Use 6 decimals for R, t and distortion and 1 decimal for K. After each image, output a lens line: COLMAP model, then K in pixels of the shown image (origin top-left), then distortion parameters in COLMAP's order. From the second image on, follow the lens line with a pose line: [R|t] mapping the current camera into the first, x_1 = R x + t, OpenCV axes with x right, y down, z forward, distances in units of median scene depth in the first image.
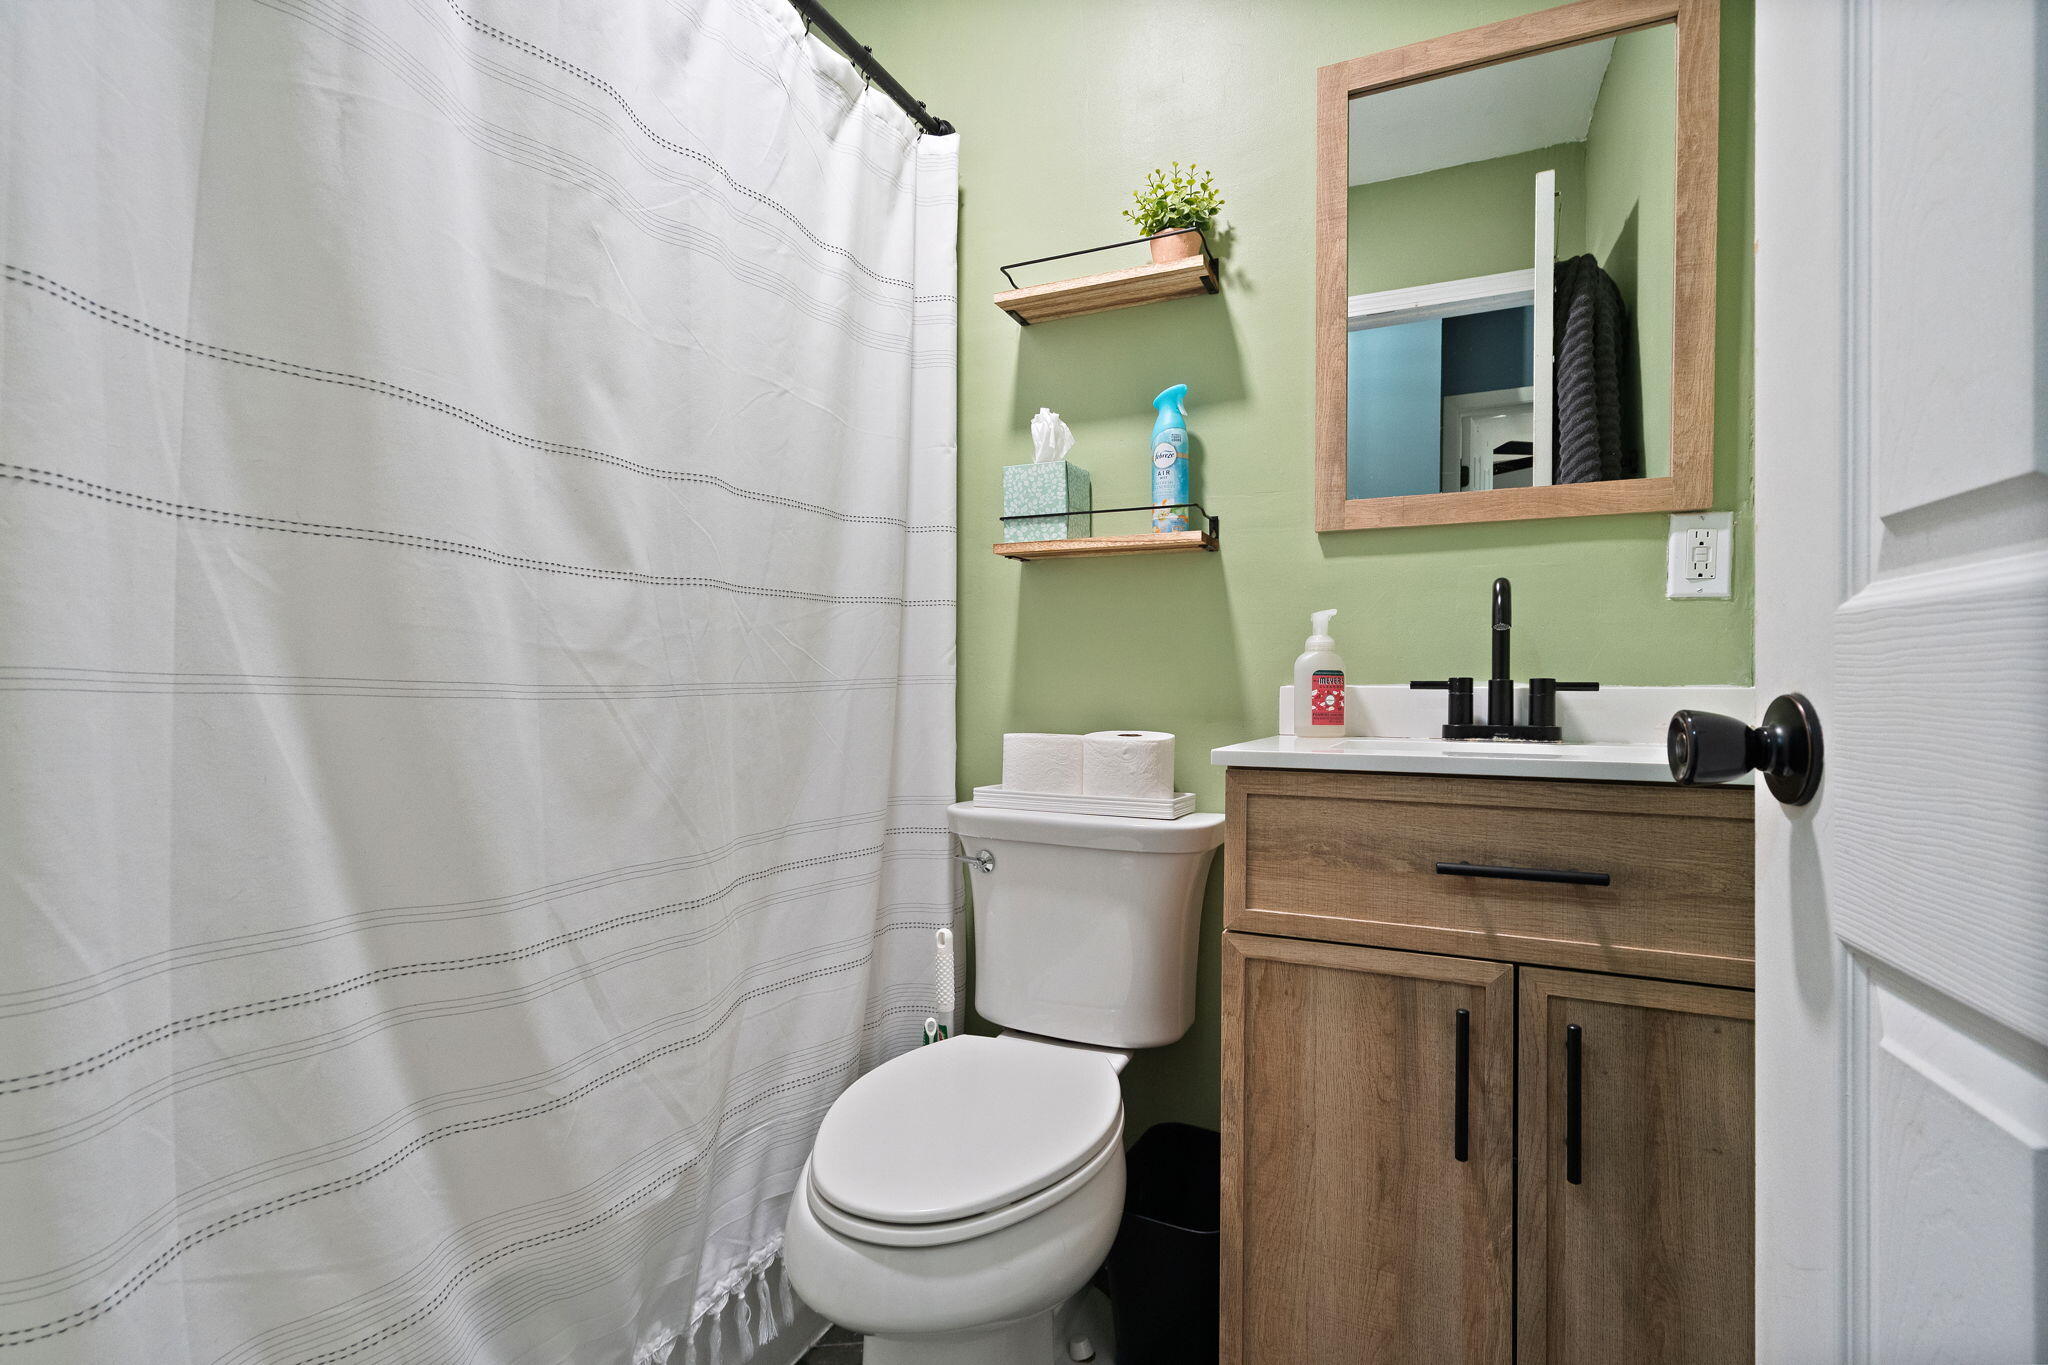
lens RADIAL K [[953.1, 0, 1029.7], [0, 953.1, 683.0], [0, 0, 1]] dist [-0.005640, 0.001870]
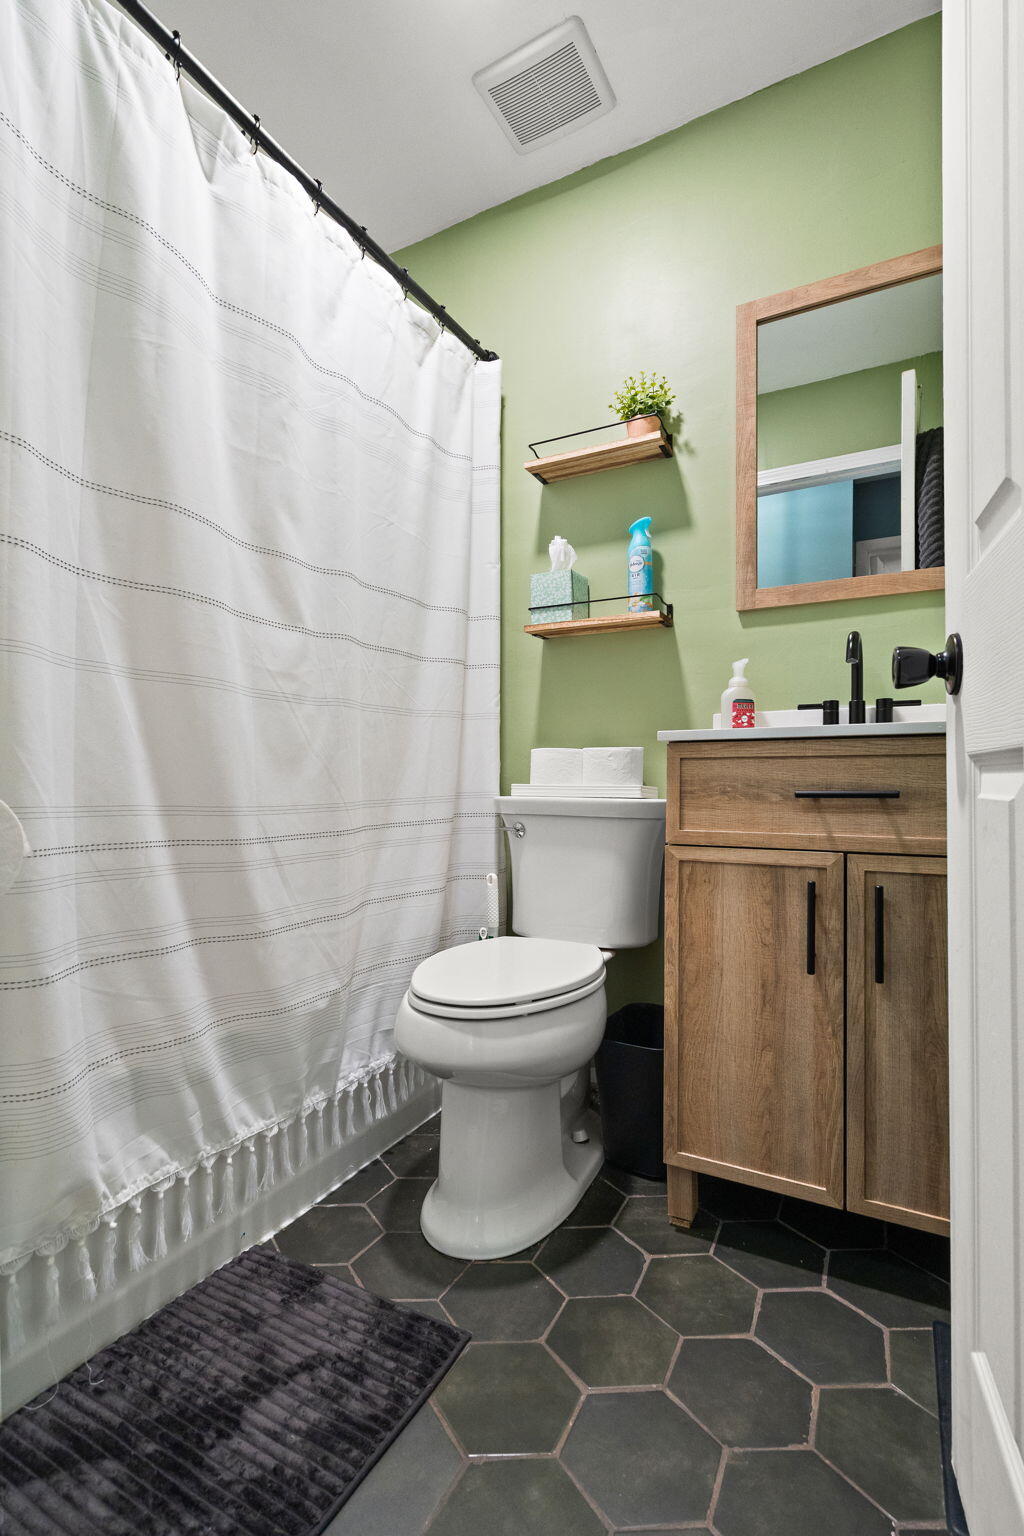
lens RADIAL K [[714.9, 0, 508.9], [0, 714.9, 769.7], [0, 0, 1]] dist [-0.005640, 0.001870]
pose [[0.997738, -0.001256, -0.067215, 0.020209], [0.000638, 0.999957, -0.009222, 0.134931], [0.067224, 0.009158, 0.997696, -0.199628]]
